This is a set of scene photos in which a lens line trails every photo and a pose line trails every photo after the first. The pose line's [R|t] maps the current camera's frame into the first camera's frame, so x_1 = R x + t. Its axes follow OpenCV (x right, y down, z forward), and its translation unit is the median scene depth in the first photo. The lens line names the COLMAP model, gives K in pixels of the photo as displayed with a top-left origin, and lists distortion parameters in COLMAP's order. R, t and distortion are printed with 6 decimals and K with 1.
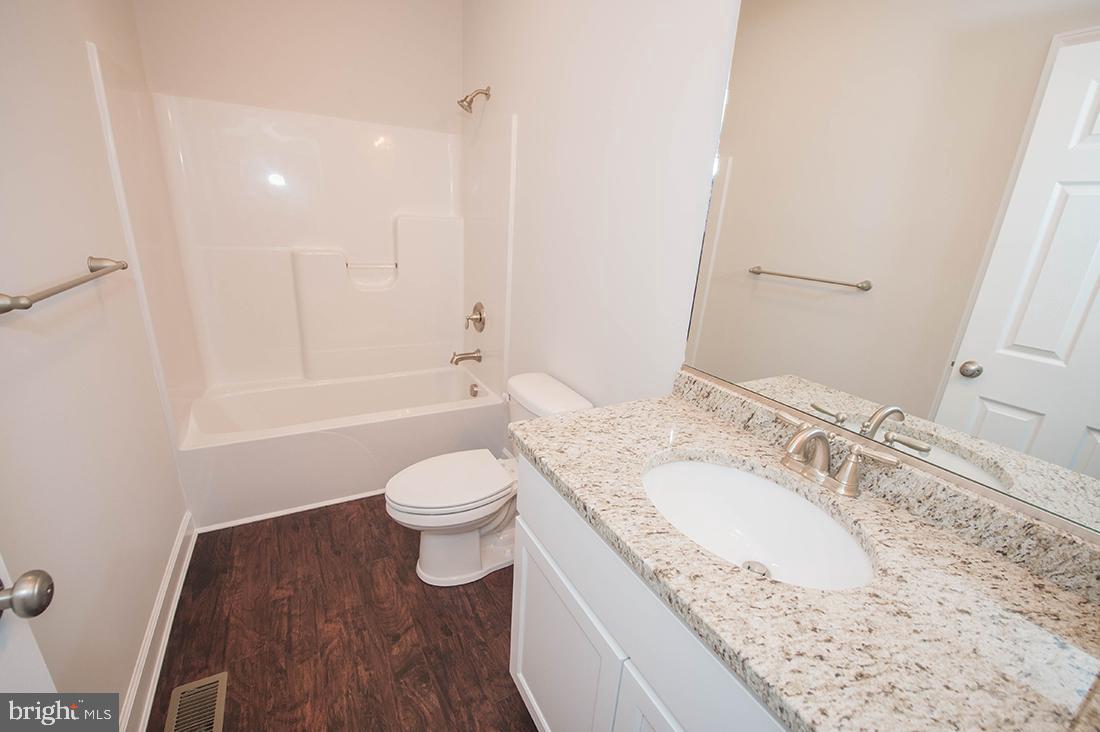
lens RADIAL K [[446.8, 0, 548.8], [0, 446.8, 367.0], [0, 0, 1]] dist [-0.020400, -0.000896]
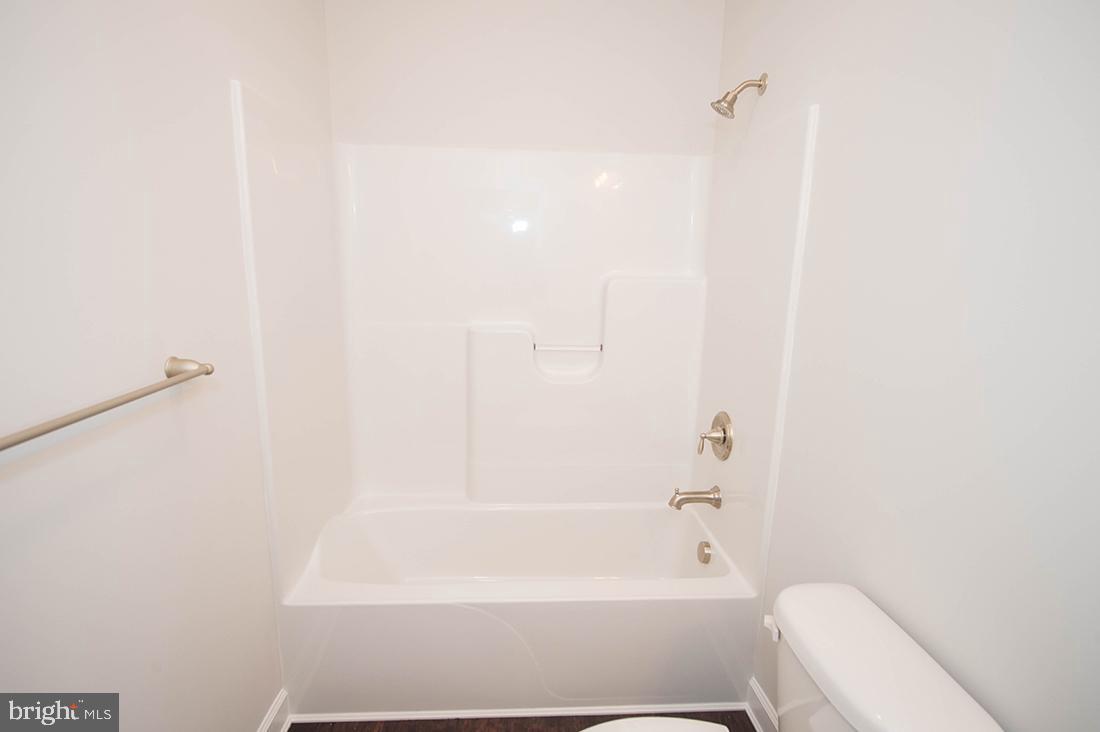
lens RADIAL K [[544.2, 0, 547.2], [0, 544.2, 370.7], [0, 0, 1]] dist [0.003564, 0.000408]
pose [[0.898237, 0.048566, -0.436821, -0.054760], [-0.105671, 0.988587, -0.107379, -0.103296], [0.426620, 0.142610, 0.893117, 0.241968]]
